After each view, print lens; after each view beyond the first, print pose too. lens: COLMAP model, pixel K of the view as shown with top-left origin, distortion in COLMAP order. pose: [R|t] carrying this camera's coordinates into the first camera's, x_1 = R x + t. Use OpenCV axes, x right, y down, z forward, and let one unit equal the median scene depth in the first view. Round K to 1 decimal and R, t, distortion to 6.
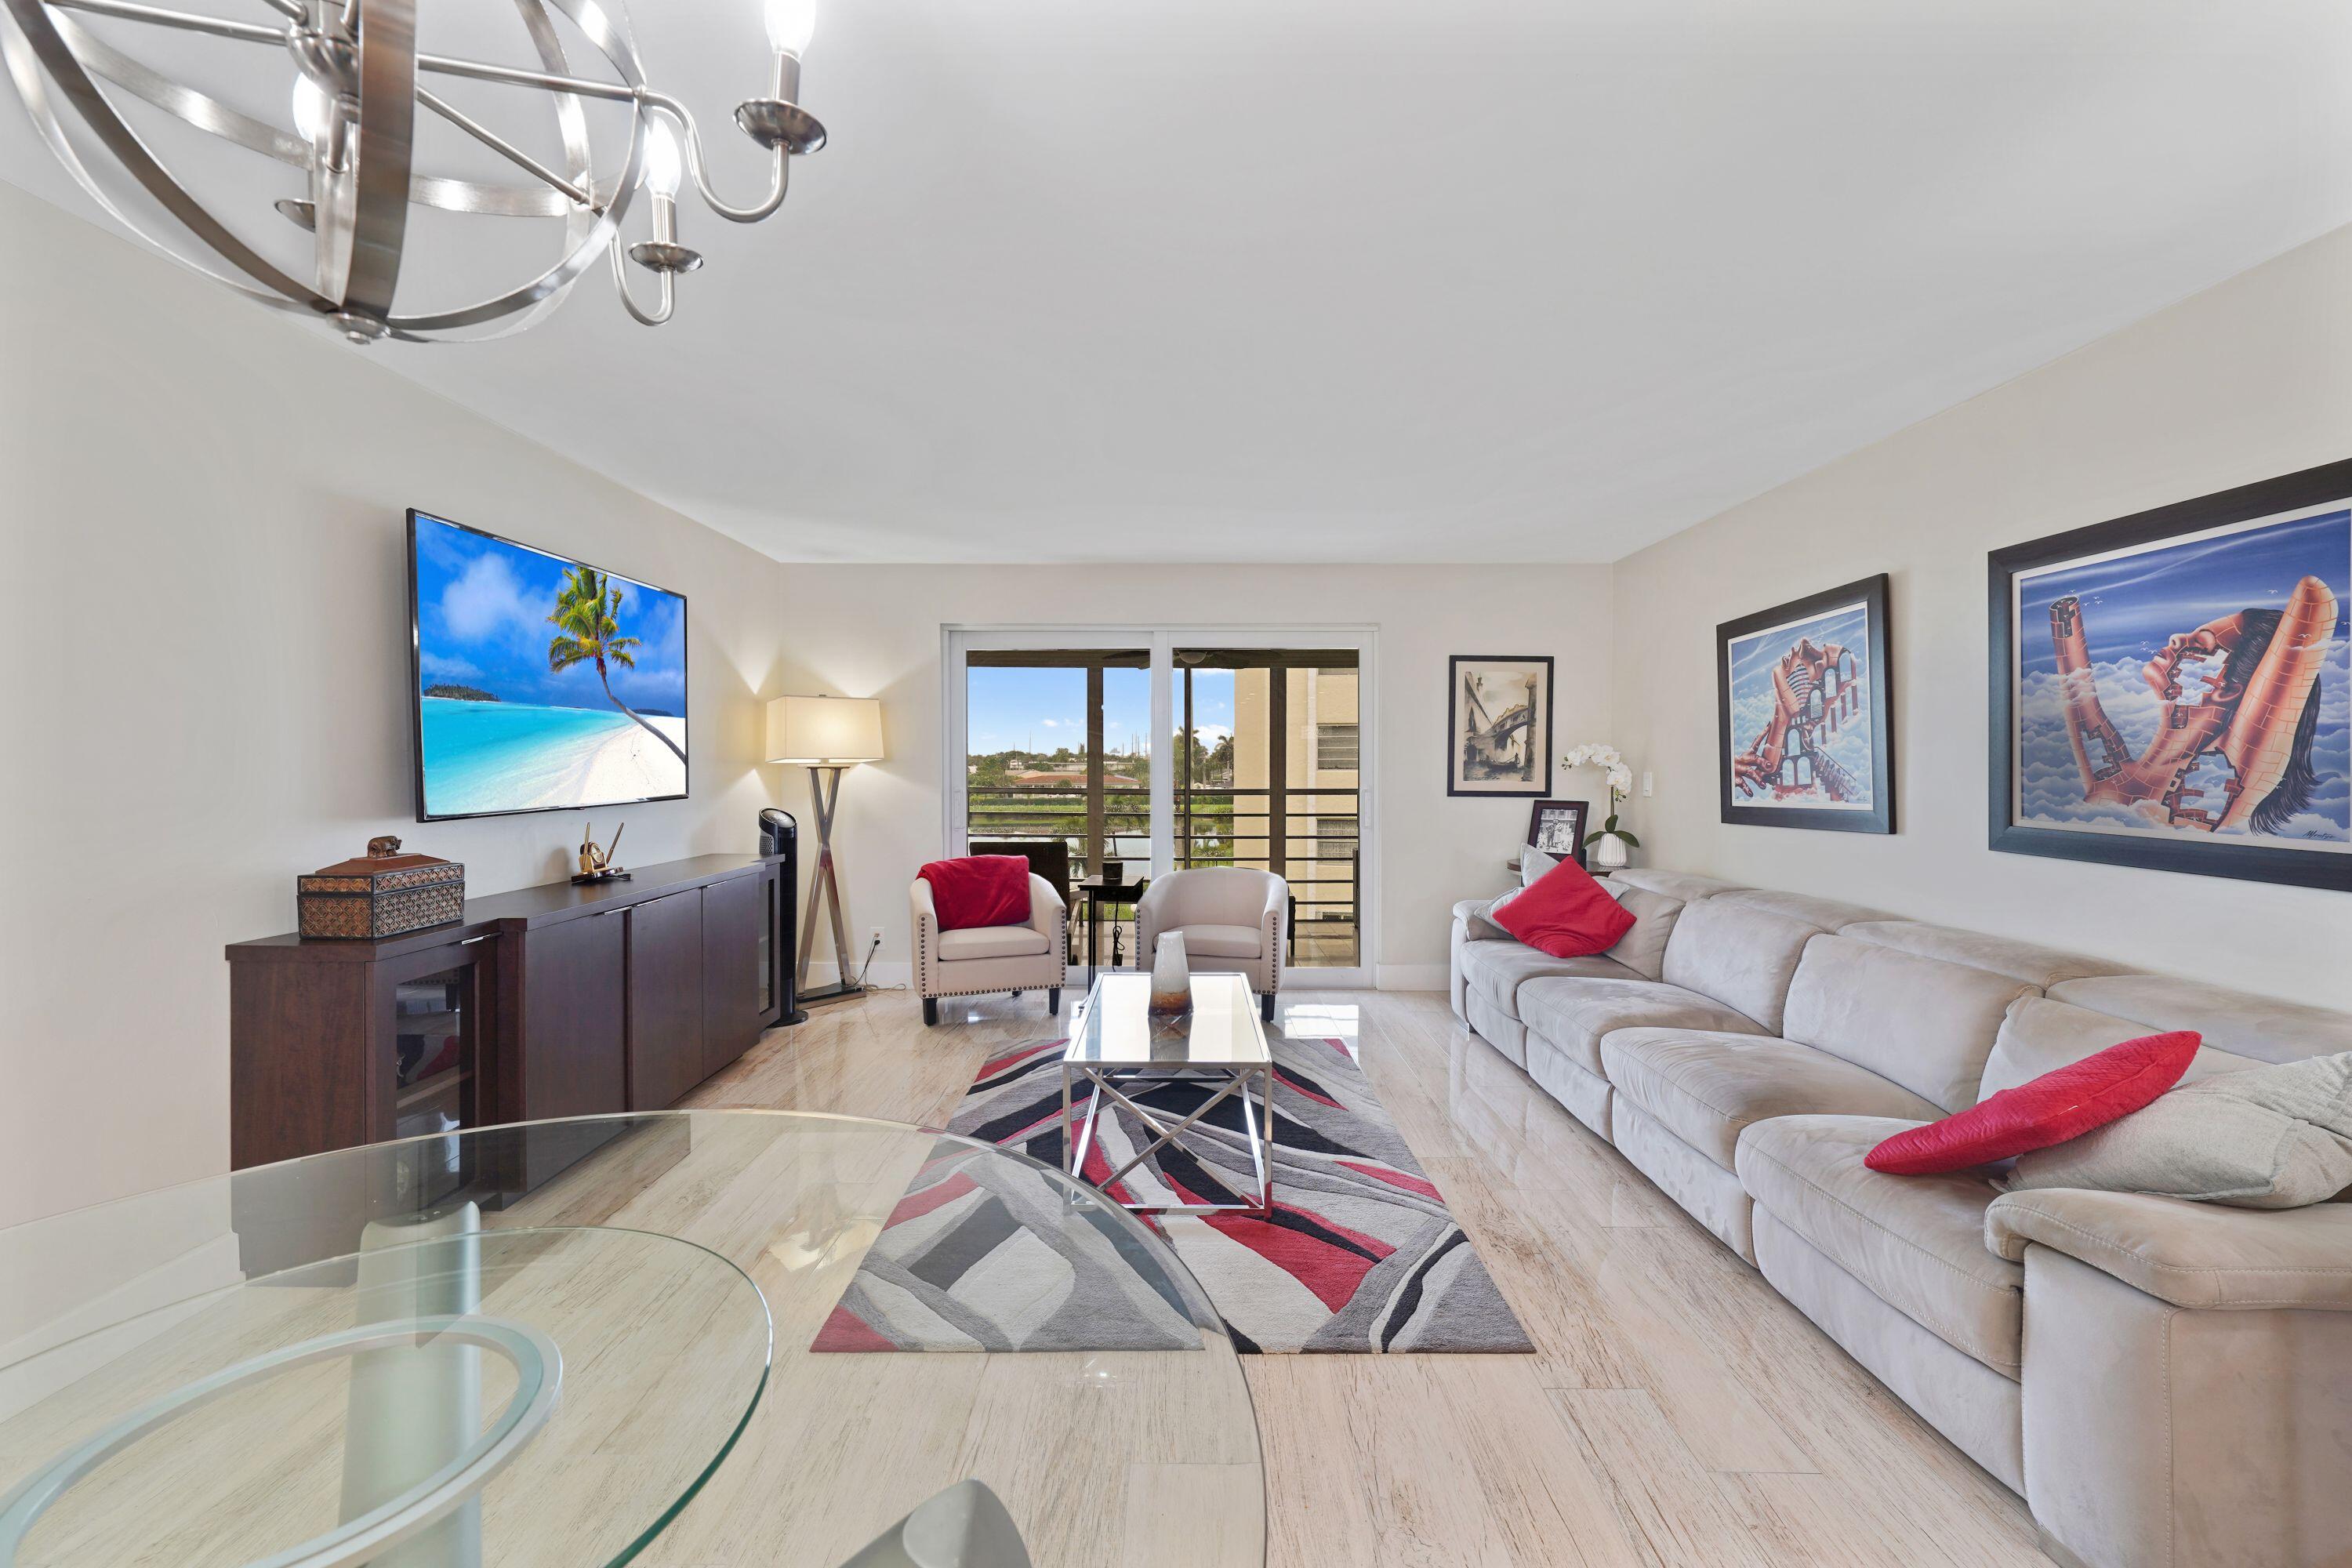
lens RADIAL K [[990.4, 0, 1179.7], [0, 990.4, 773.7], [0, 0, 1]] dist [0.000514, 0.008396]
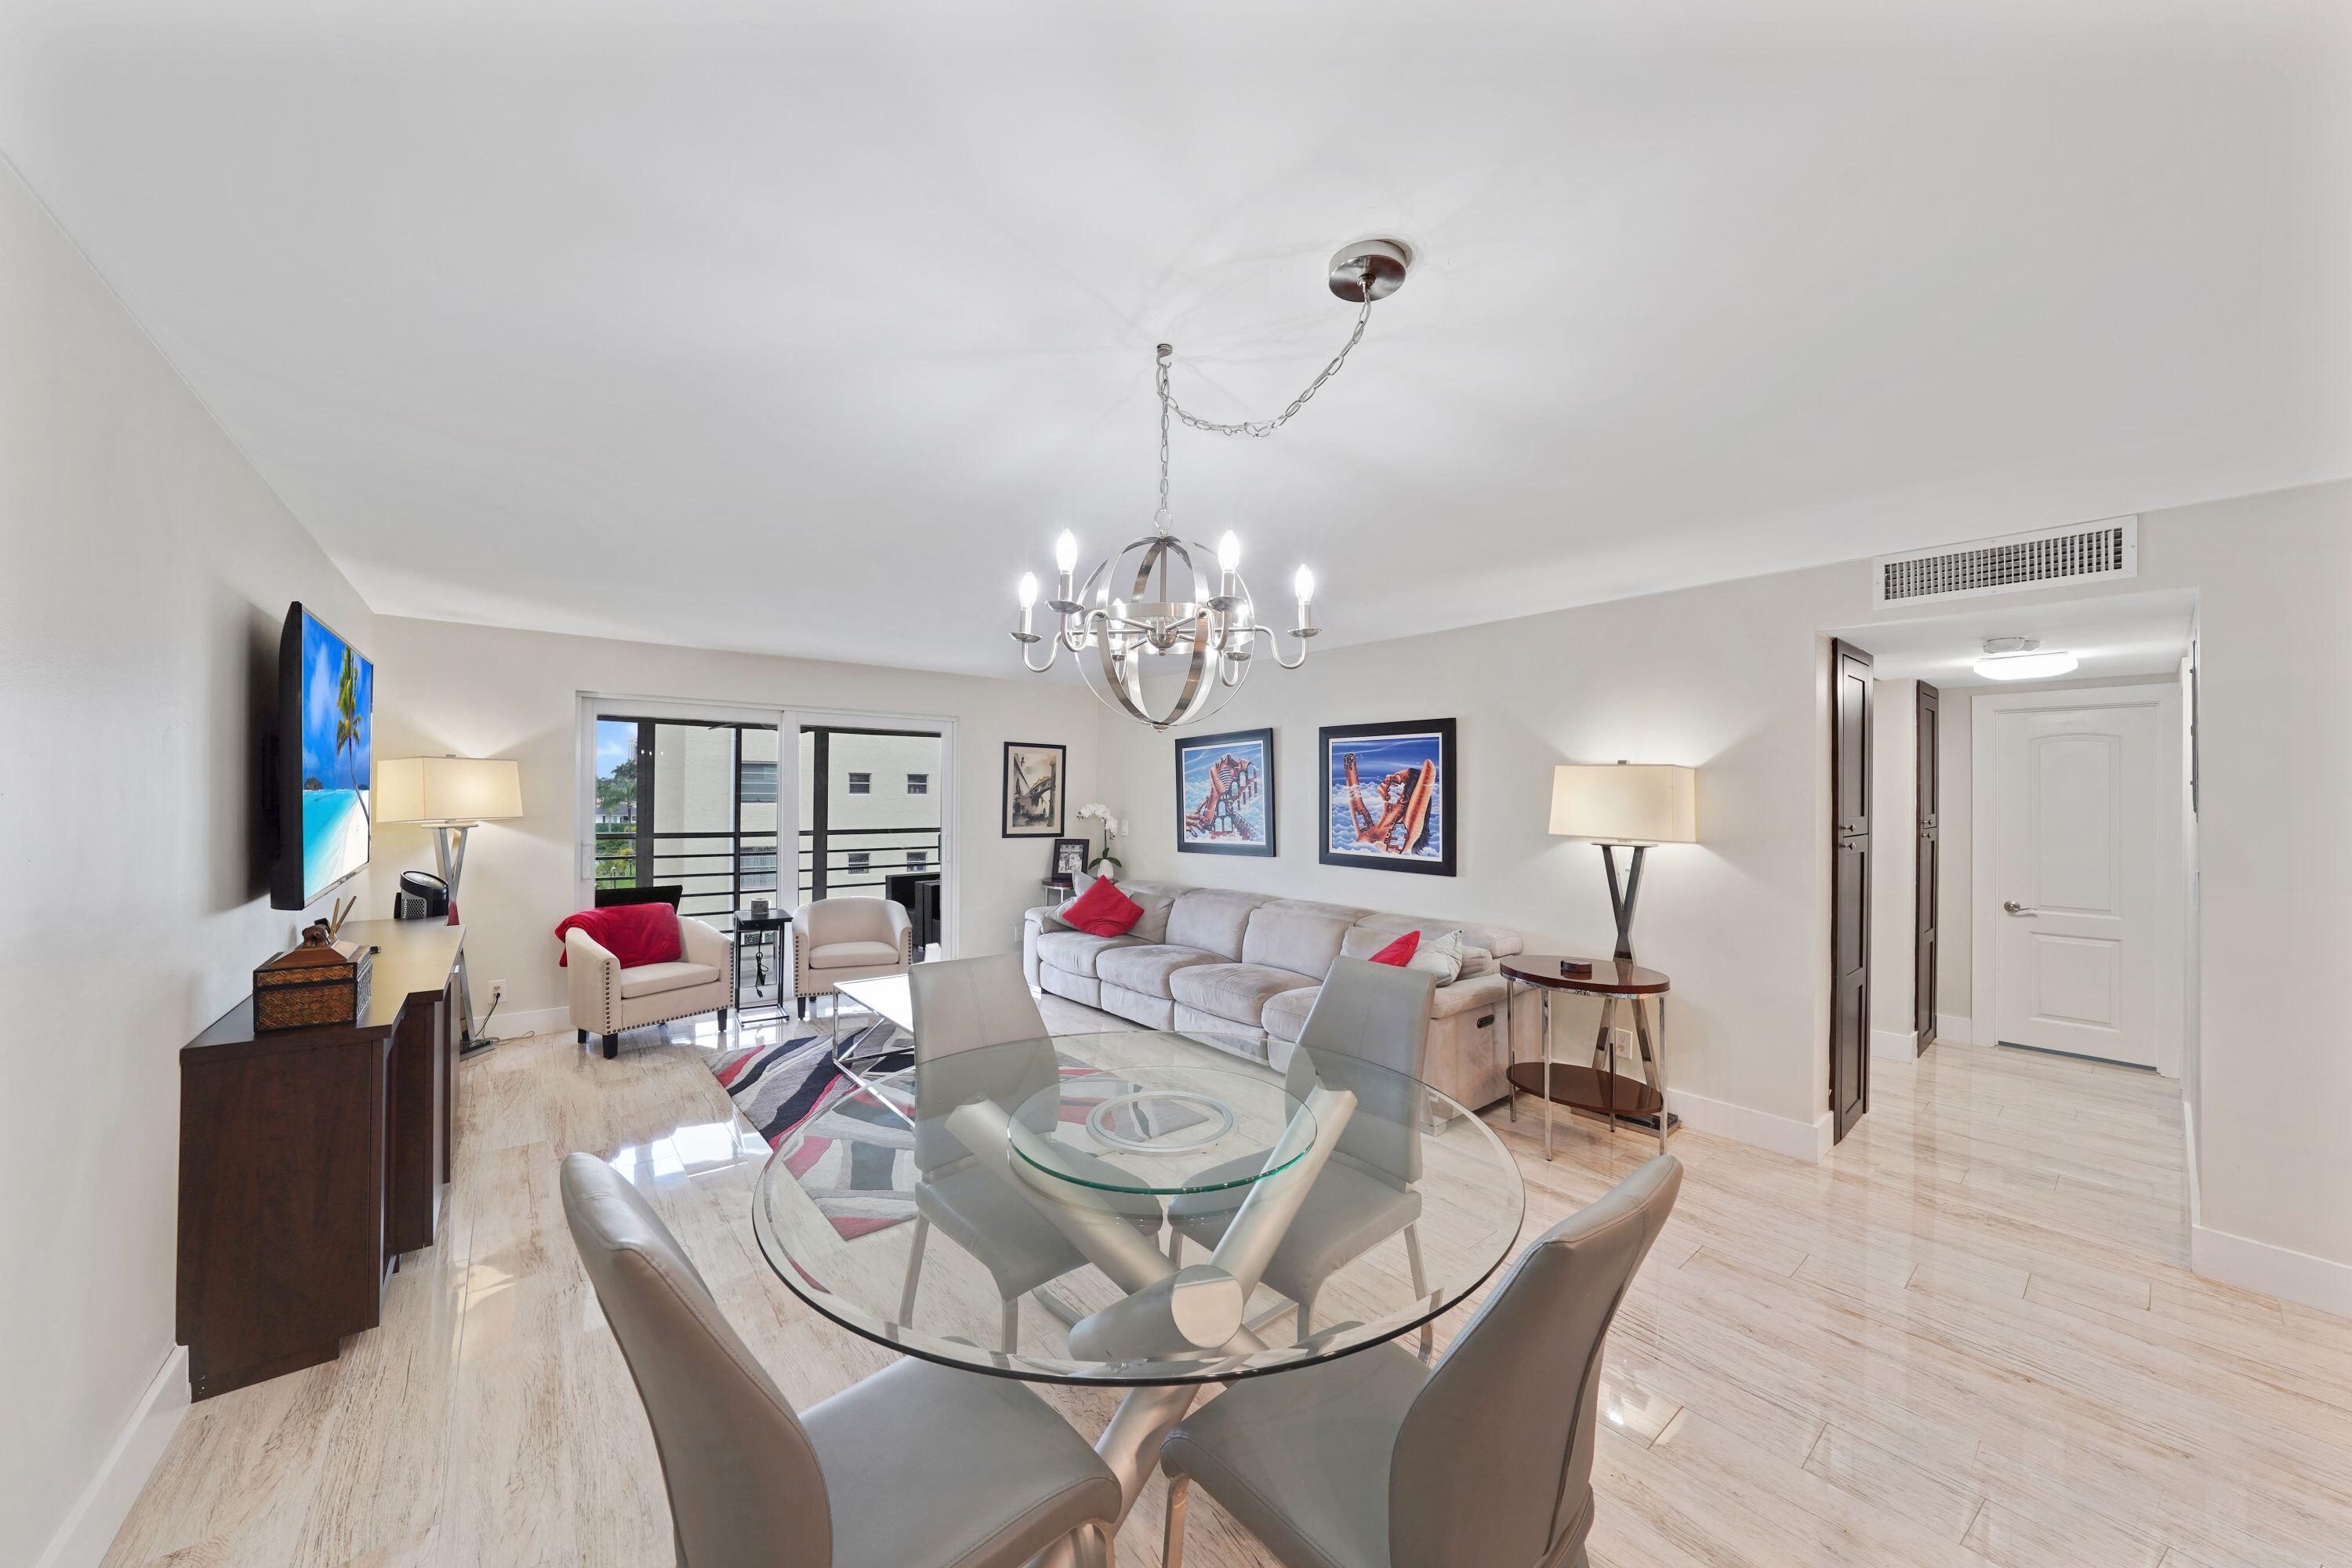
lens RADIAL K [[823.8, 0, 1176.0], [0, 823.8, 784.0], [0, 0, 1]] dist [-0.001236, 0.000030]
pose [[0.775932, 0.014442, 0.630652, -0.457840], [-0.001210, 0.999770, -0.021406, -0.047163], [-0.630816, 0.015846, 0.775771, -0.164022]]
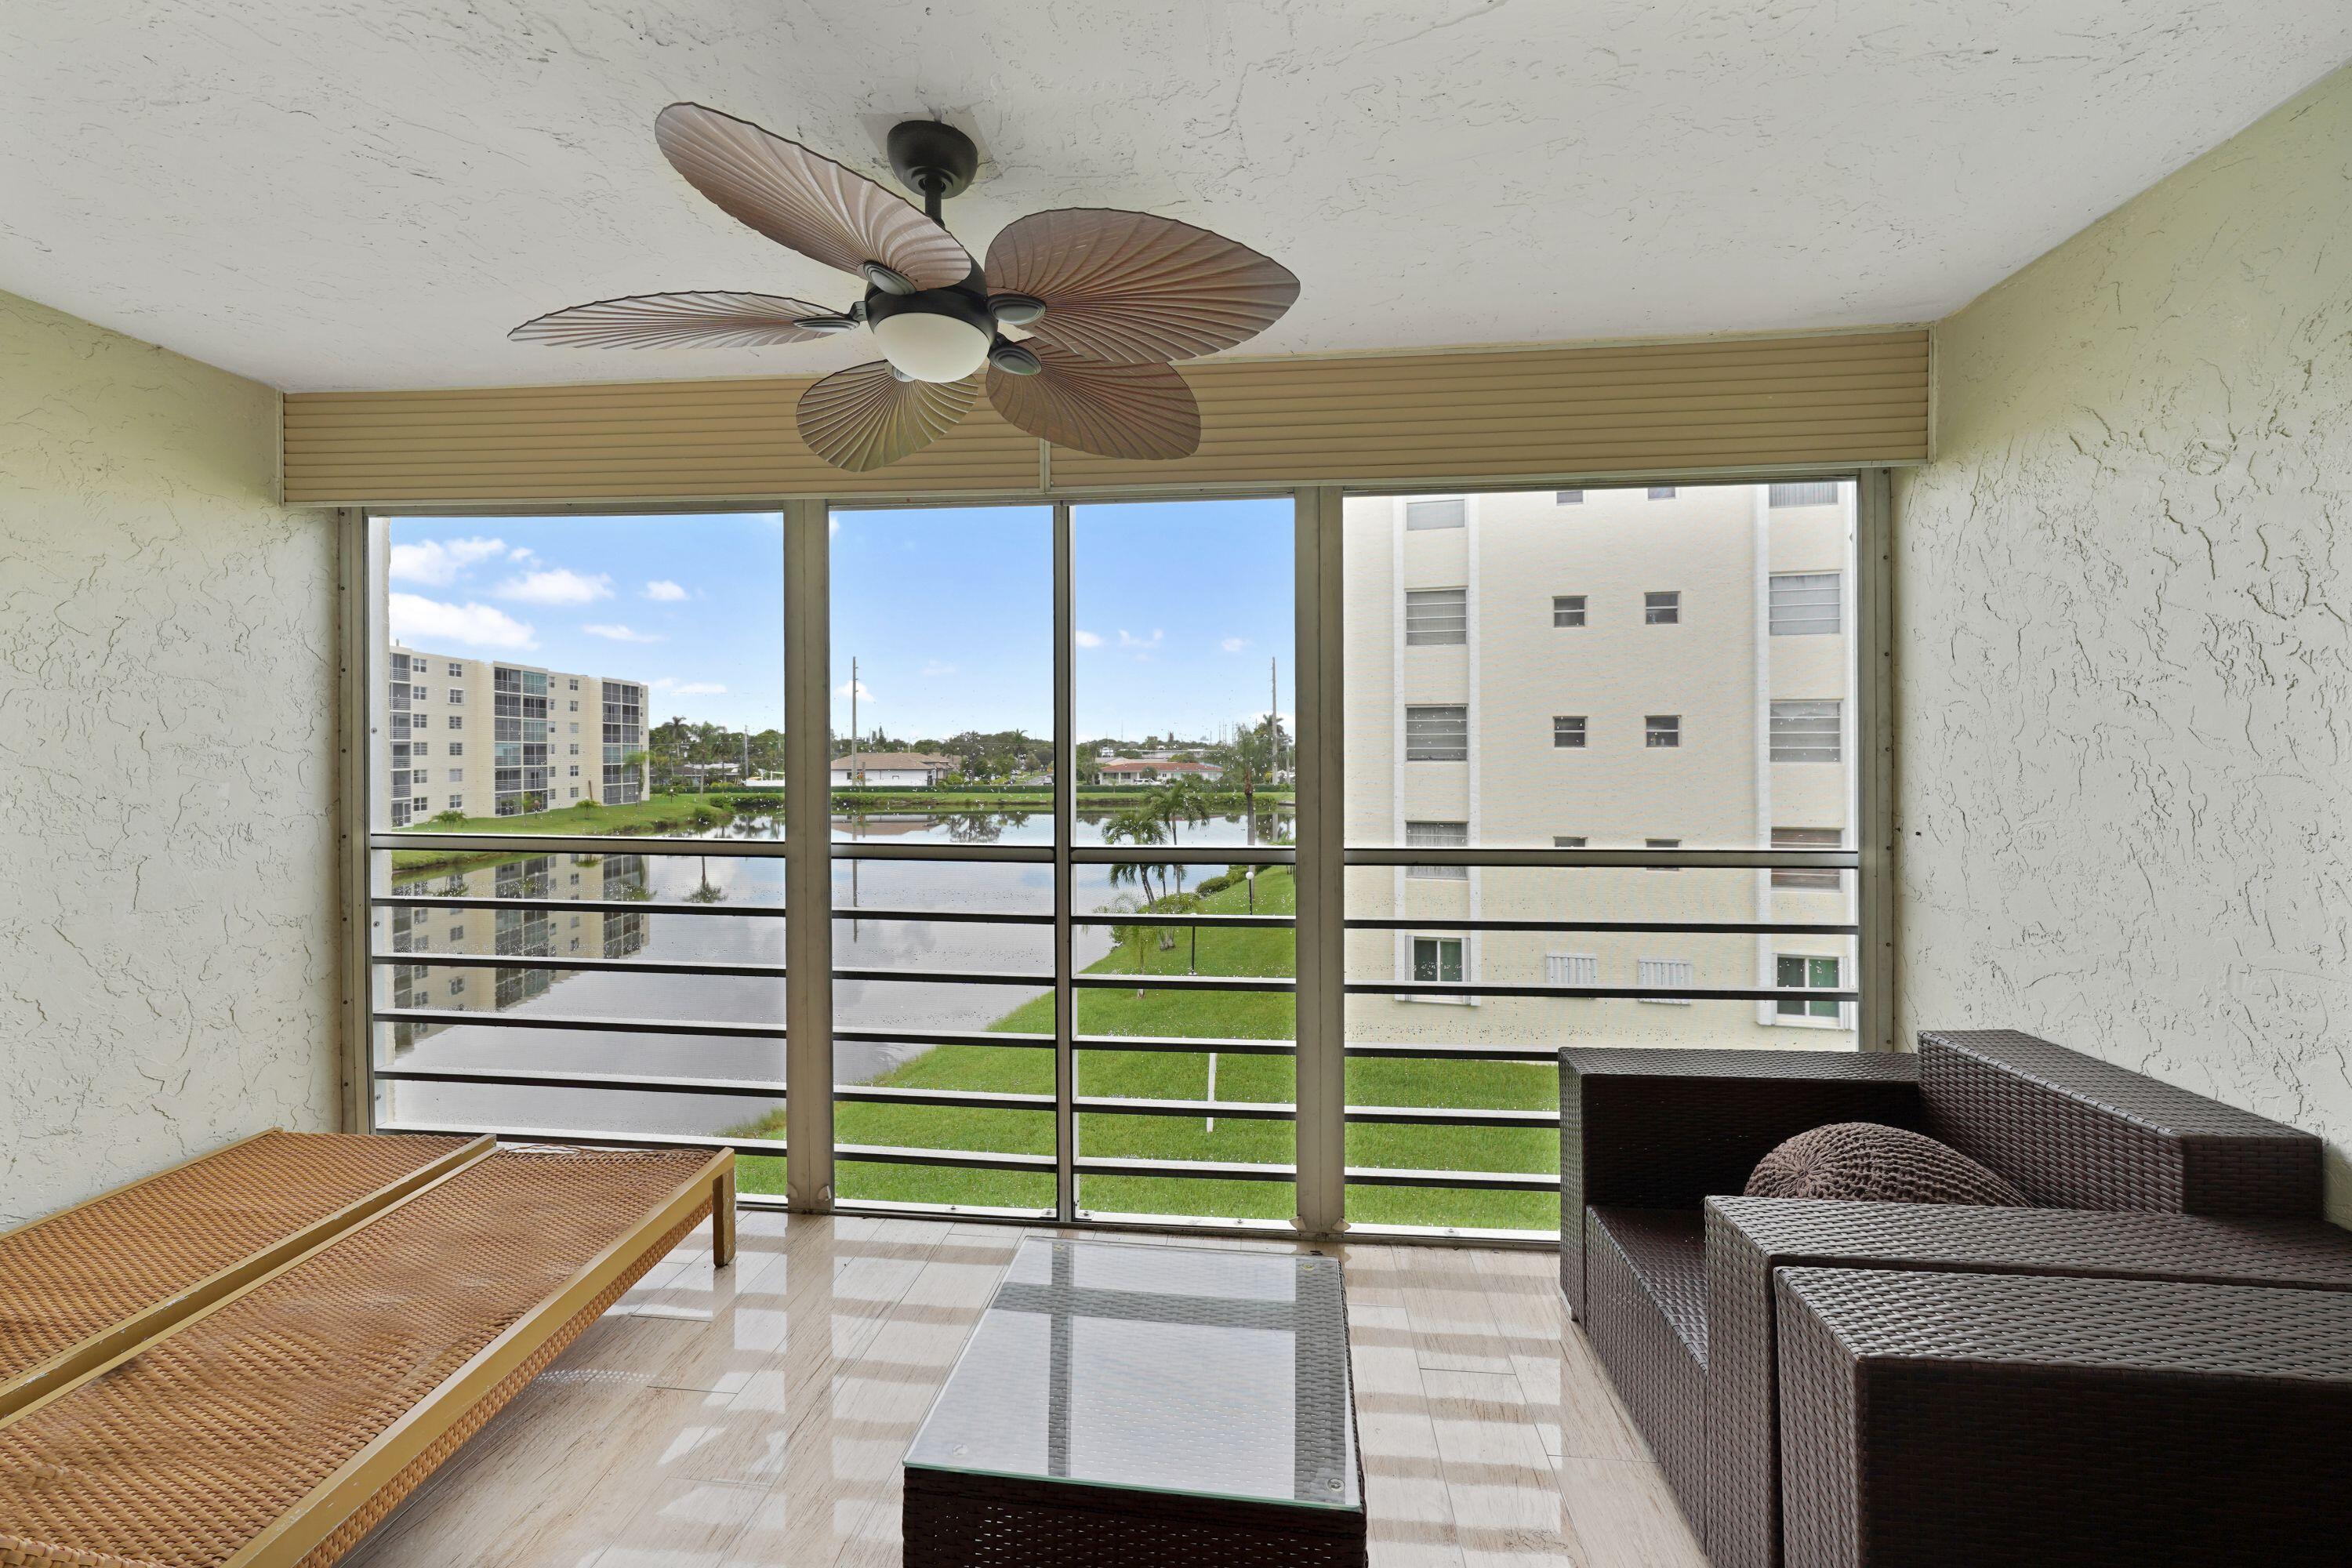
lens RADIAL K [[936.6, 0, 1182.8], [0, 936.6, 779.7], [0, 0, 1]] dist [-0.001362, 0.000300]
pose [[0.995810, 0.002718, -0.091402, 0.184953], [-0.000831, 0.999786, 0.020678, -0.034916], [0.091439, -0.020516, 0.995599, 1.505380]]
